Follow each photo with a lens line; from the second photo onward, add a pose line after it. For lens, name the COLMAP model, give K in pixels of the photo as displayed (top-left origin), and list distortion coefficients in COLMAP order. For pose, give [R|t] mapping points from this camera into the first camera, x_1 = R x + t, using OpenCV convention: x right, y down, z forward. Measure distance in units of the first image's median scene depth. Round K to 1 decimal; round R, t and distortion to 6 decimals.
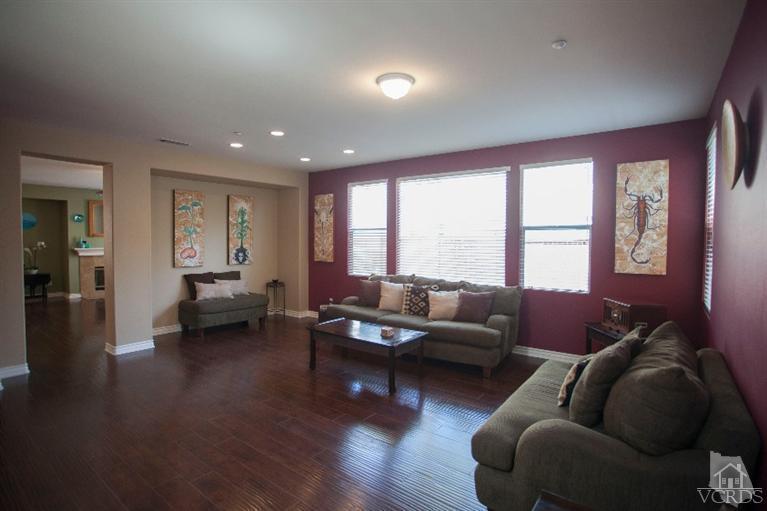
lens RADIAL K [[372.5, 0, 385.8], [0, 372.5, 255.8], [0, 0, 1]] dist [-0.072711, 0.028528]
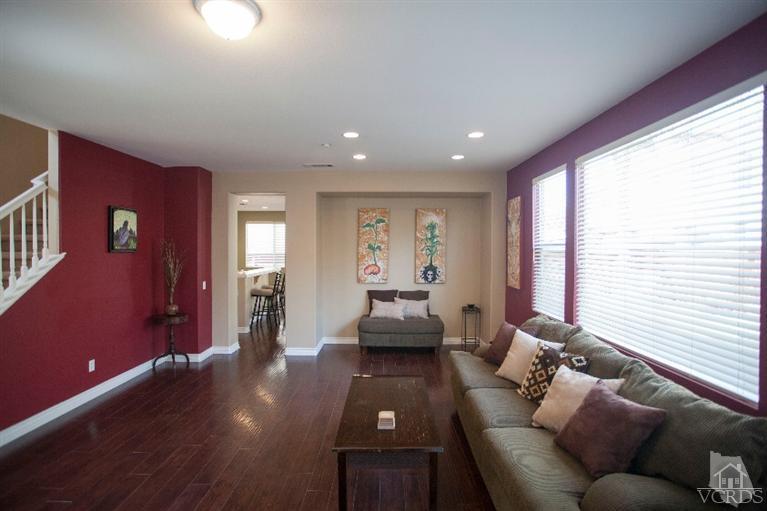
lens RADIAL K [[372.5, 0, 385.8], [0, 372.5, 255.8], [0, 0, 1]] dist [-0.072711, 0.028528]
pose [[0.605627, 0.014611, -0.795614, 0.292409], [-0.035767, 0.999321, -0.008875, -0.035932], [0.794944, 0.033832, 0.605739, 0.381224]]
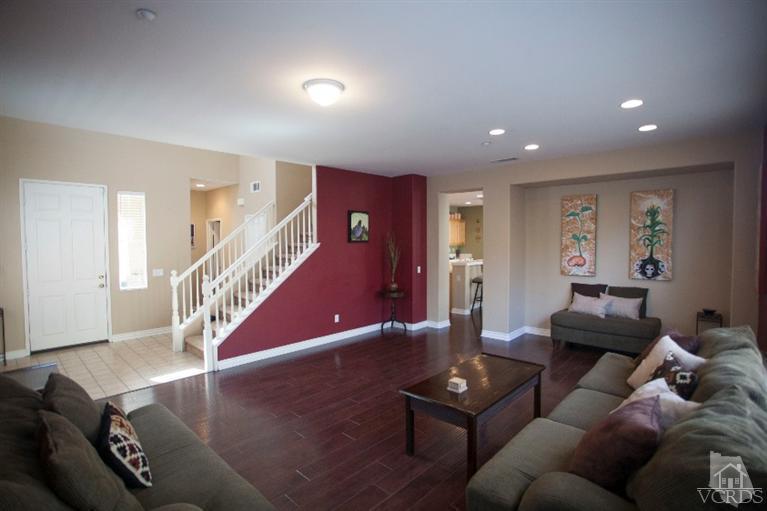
lens RADIAL K [[372.5, 0, 385.8], [0, 372.5, 255.8], [0, 0, 1]] dist [-0.072711, 0.028528]
pose [[-0.086854, 0.038313, -0.995484, 0.430120], [-0.037293, 0.998435, 0.041681, -0.040454], [0.995523, 0.040745, -0.085289, 0.556528]]
